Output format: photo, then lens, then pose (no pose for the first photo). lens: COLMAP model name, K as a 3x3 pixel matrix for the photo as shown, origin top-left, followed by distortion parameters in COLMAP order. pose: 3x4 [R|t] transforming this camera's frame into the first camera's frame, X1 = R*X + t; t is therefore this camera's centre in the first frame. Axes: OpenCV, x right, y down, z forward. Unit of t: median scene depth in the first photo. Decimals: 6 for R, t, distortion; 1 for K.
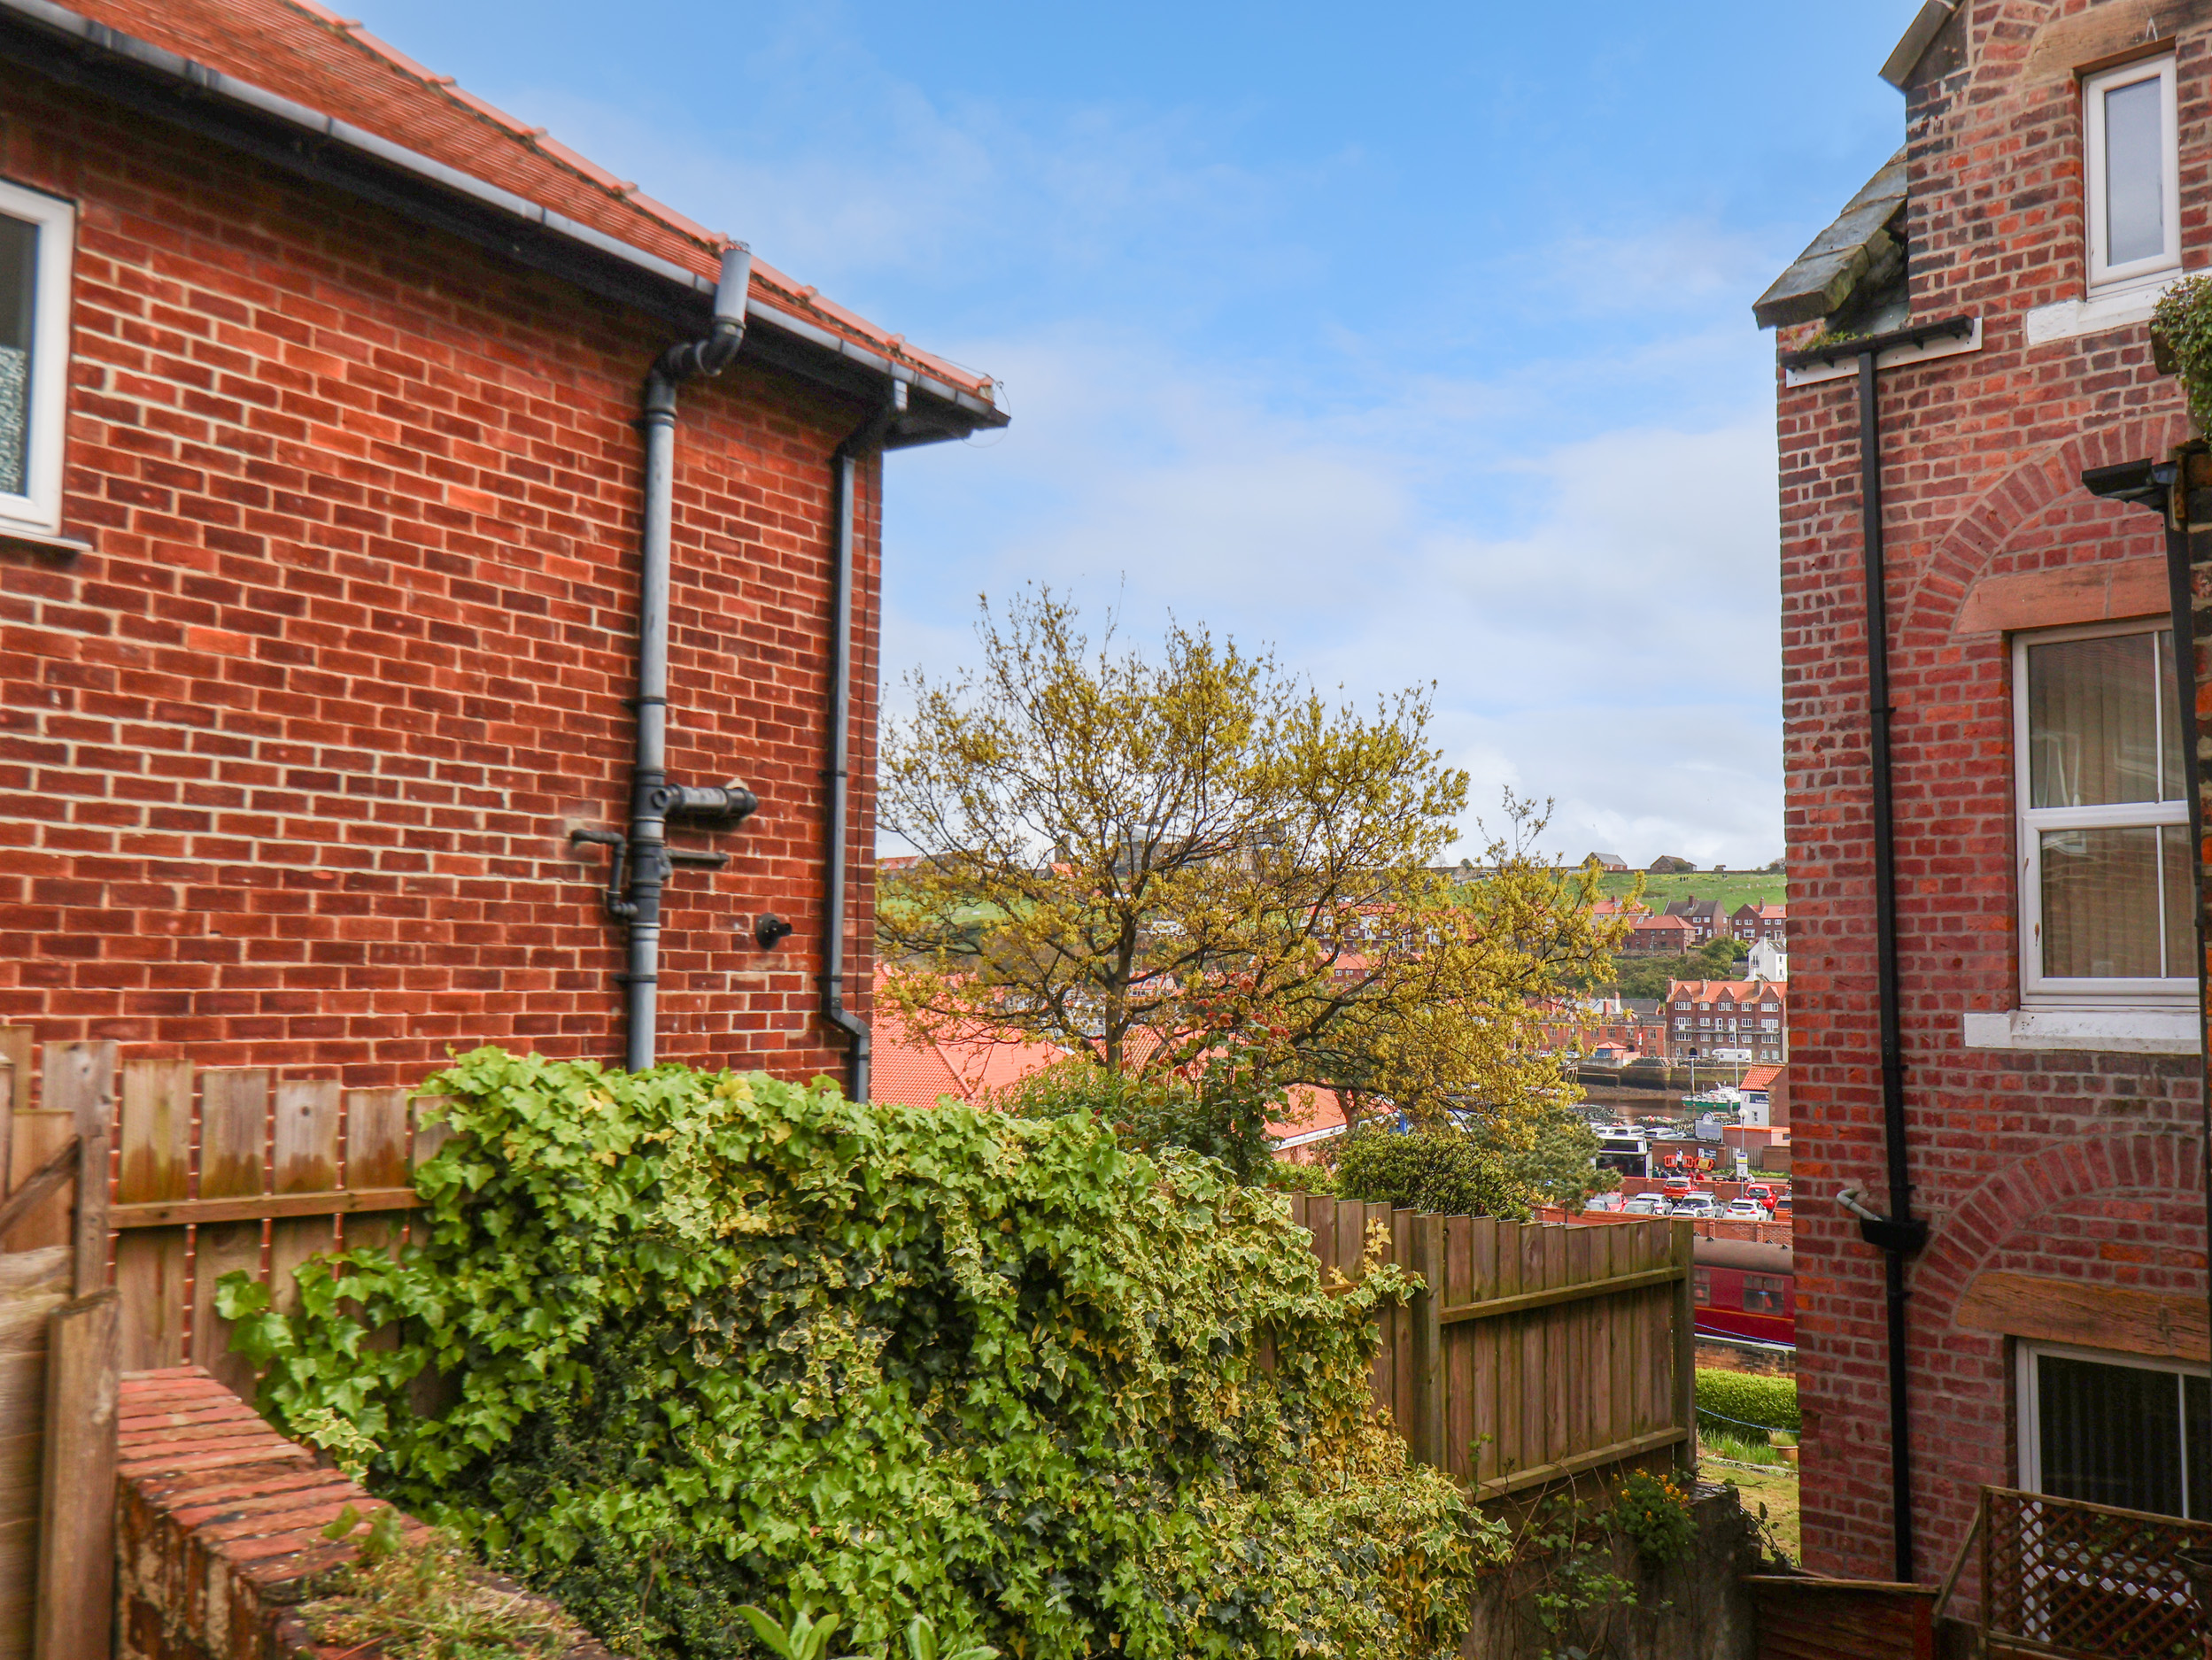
lens RADIAL K [[1956.3, 0, 1107.4], [0, 1956.3, 842.8], [0, 0, 1]] dist [0.006558, -0.004479]
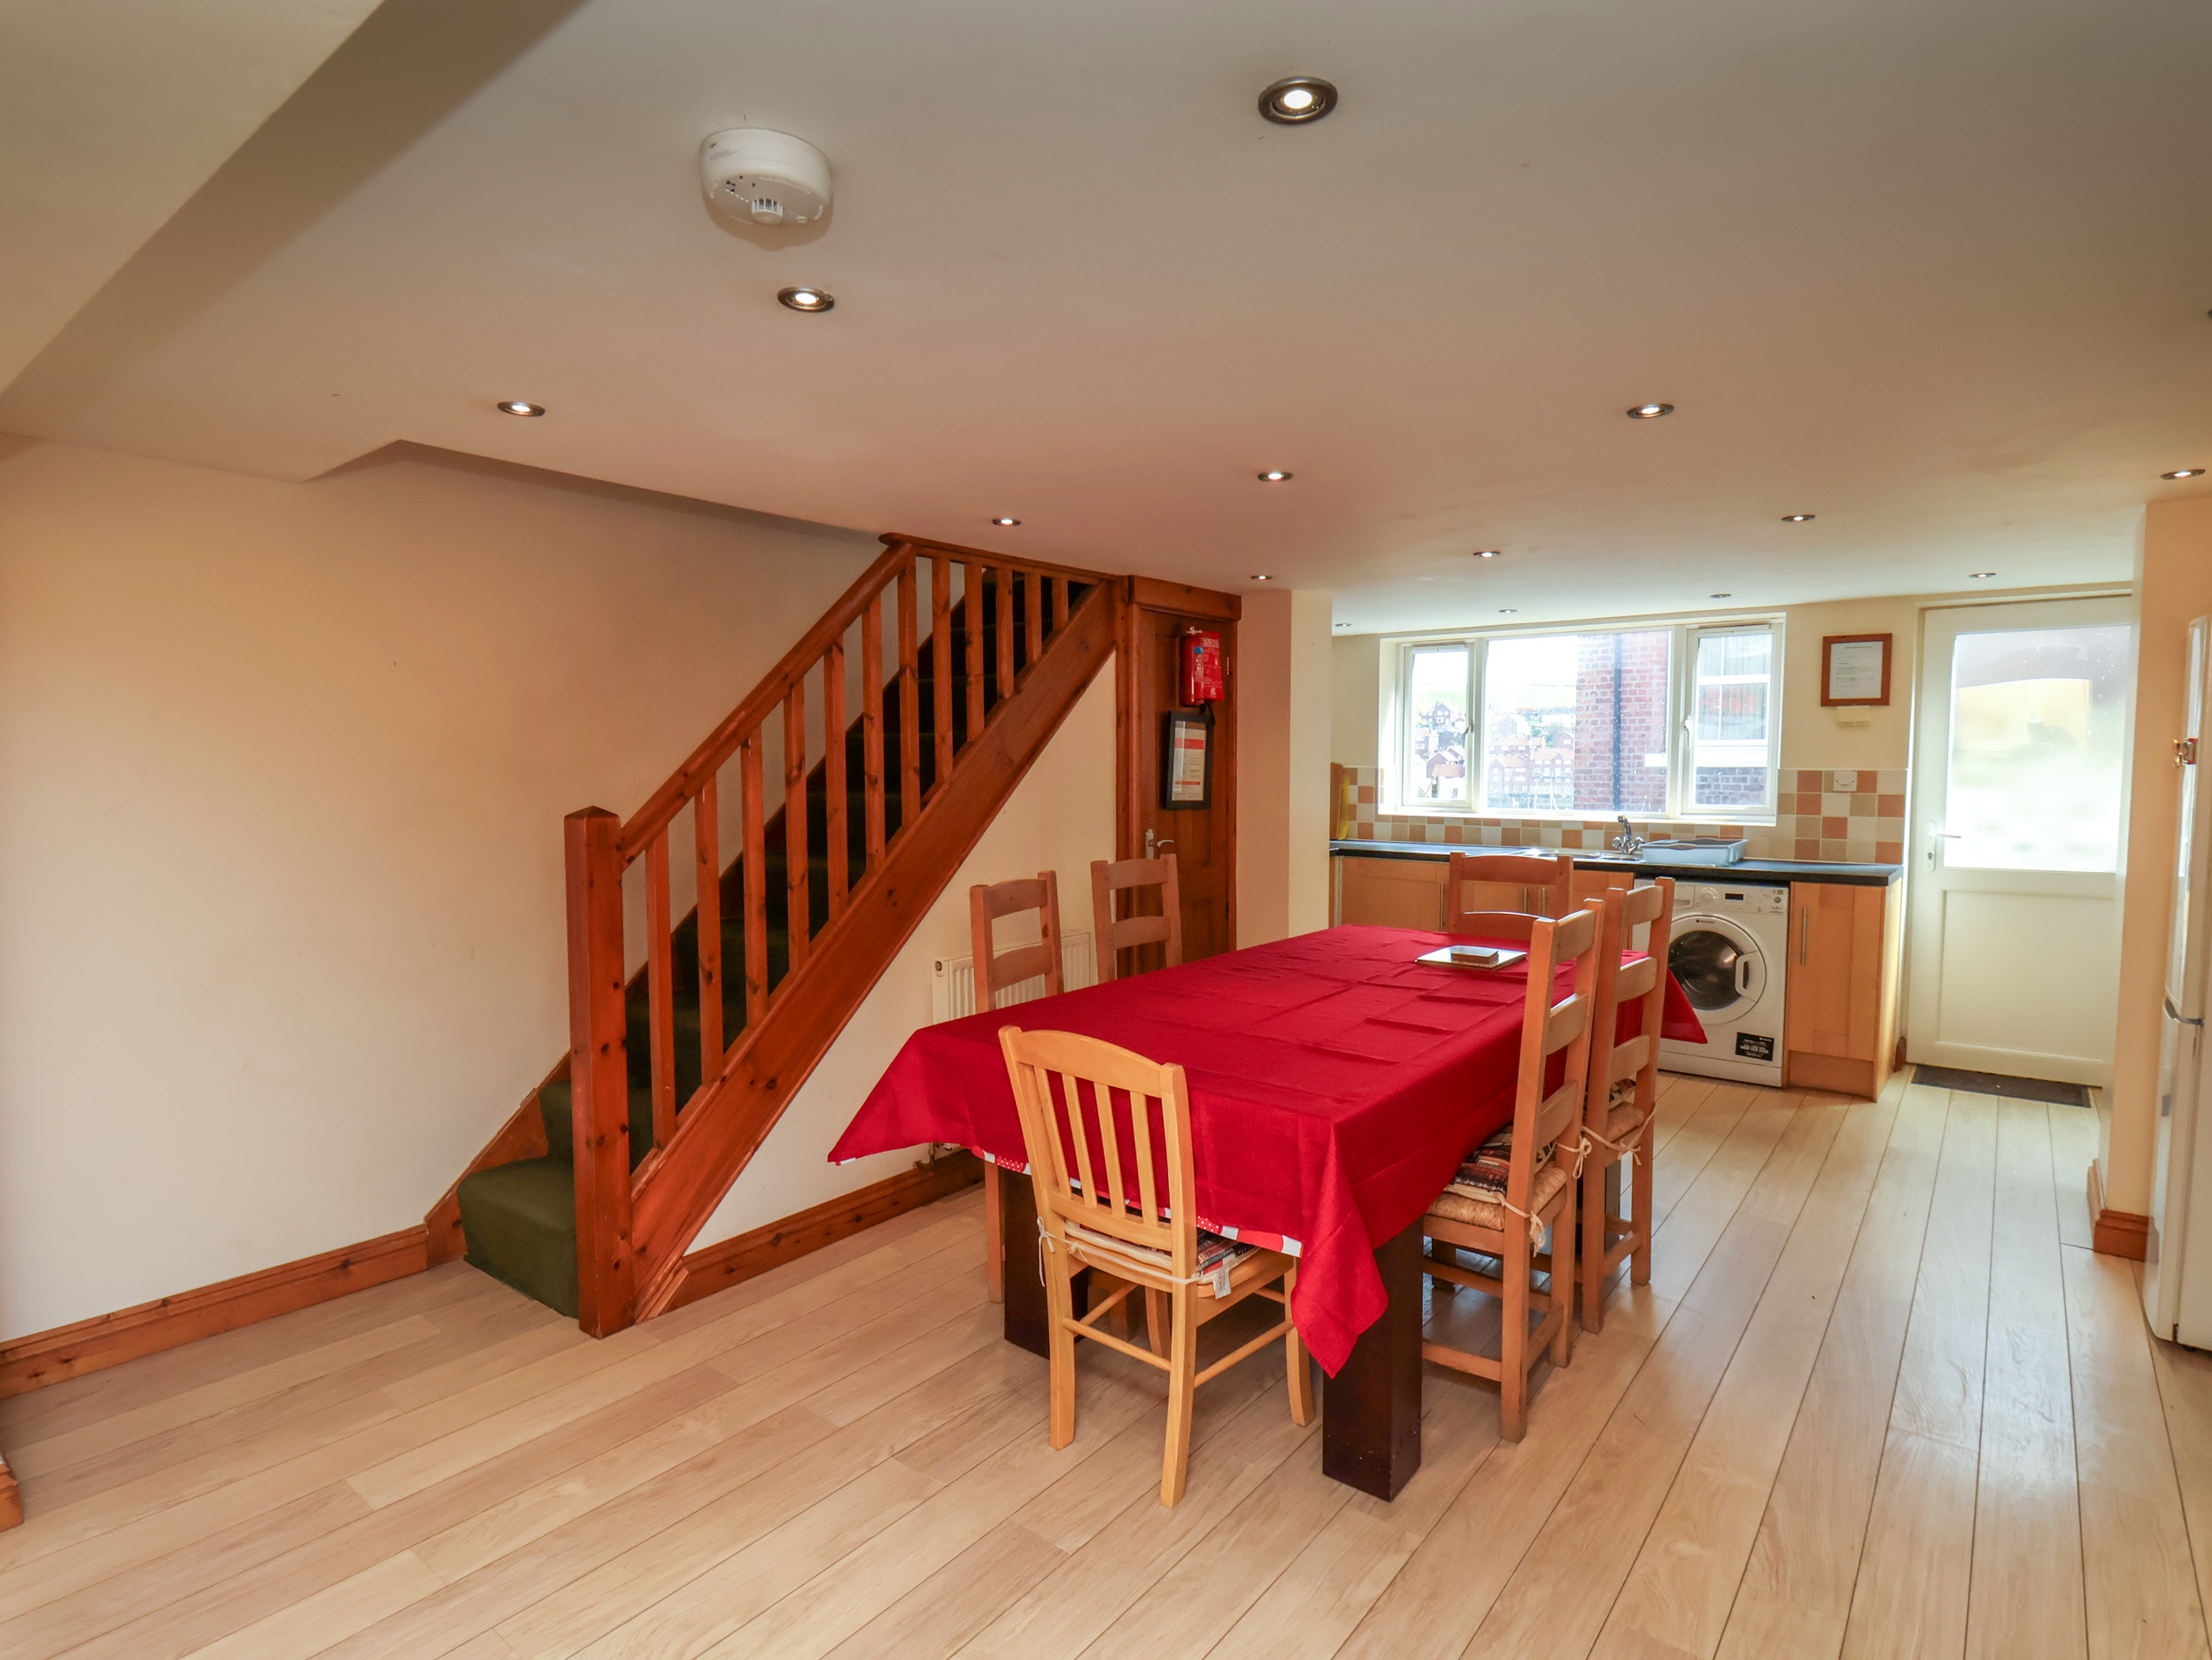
lens RADIAL K [[1149.2, 0, 1096.7], [0, 1149.2, 832.6], [0, 0, 1]] dist [-0.005162, -0.003940]
pose [[0.995781, -0.022526, 0.088952, -0.616605], [0.009770, 0.989917, 0.141311, -0.049572], [-0.091239, -0.139846, 0.985961, -0.684214]]
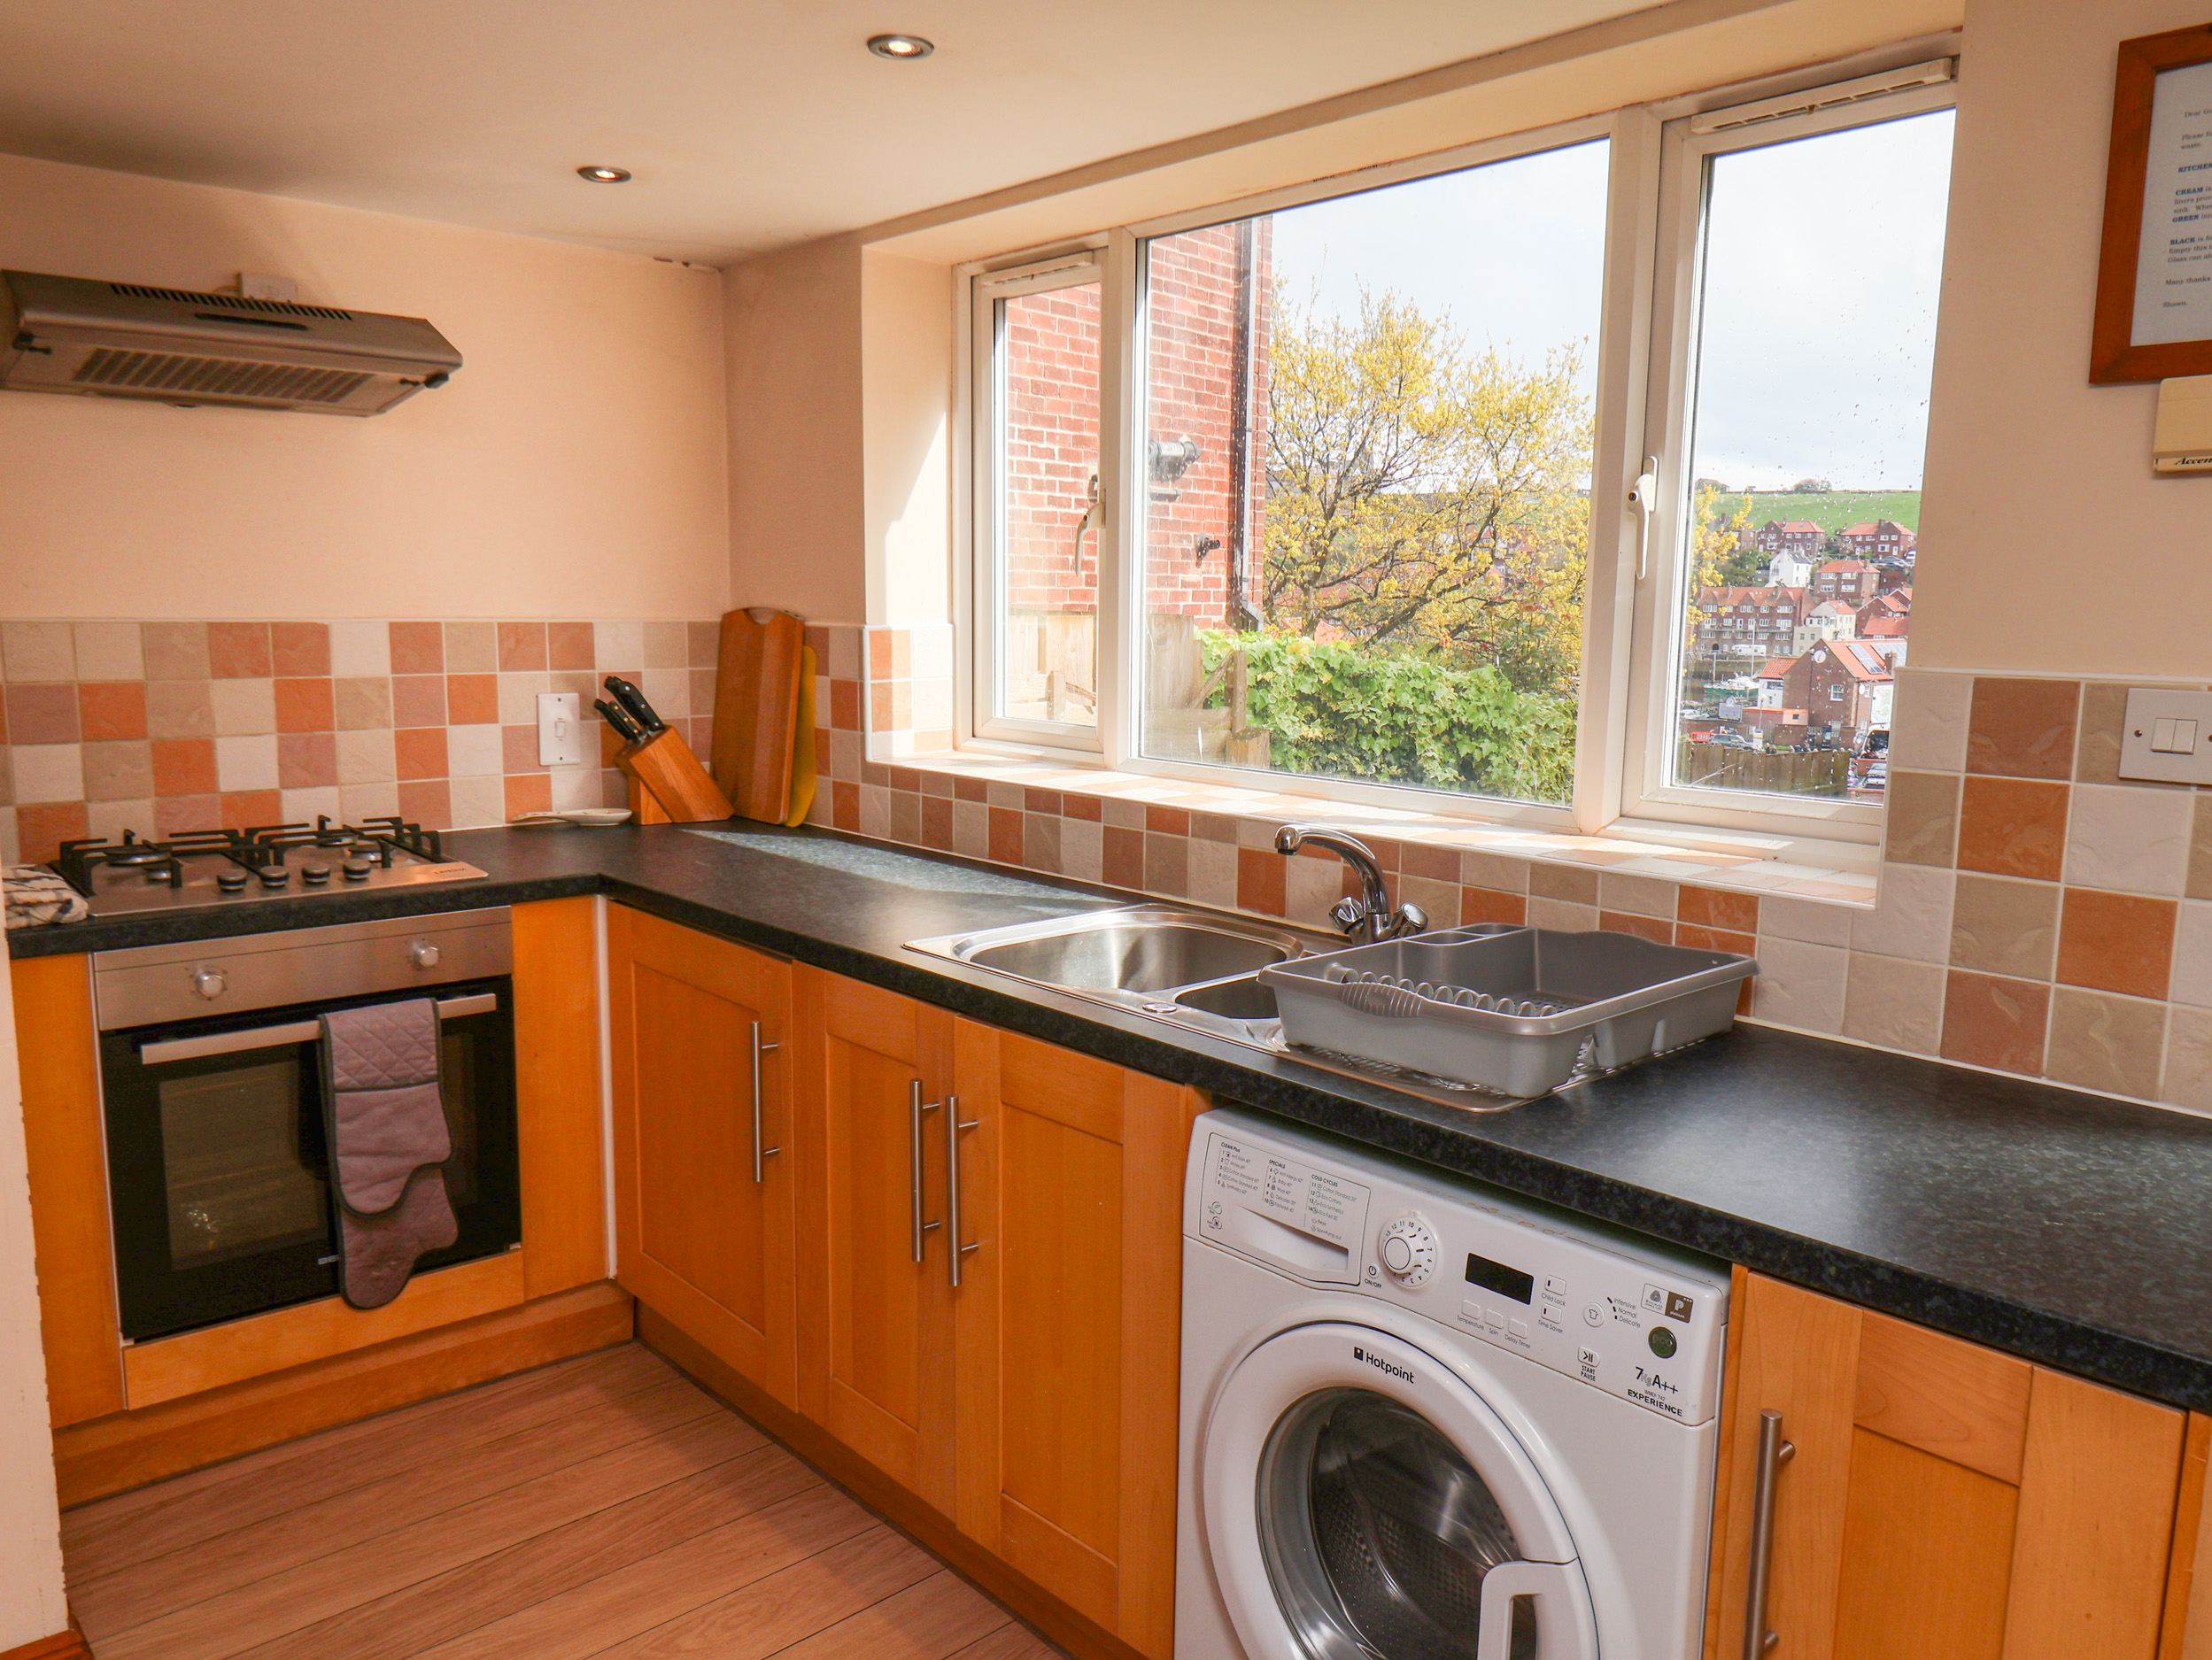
lens RADIAL K [[1602.9, 0, 1113.7], [0, 1602.9, 827.2], [0, 0, 1]] dist [0.013254, -0.005766]
pose [[0.997709, 0.007859, -0.067199, -0.184260], [0.006878, 0.976304, 0.216296, -0.008399], [0.067307, -0.216262, 0.974013, -0.206108]]
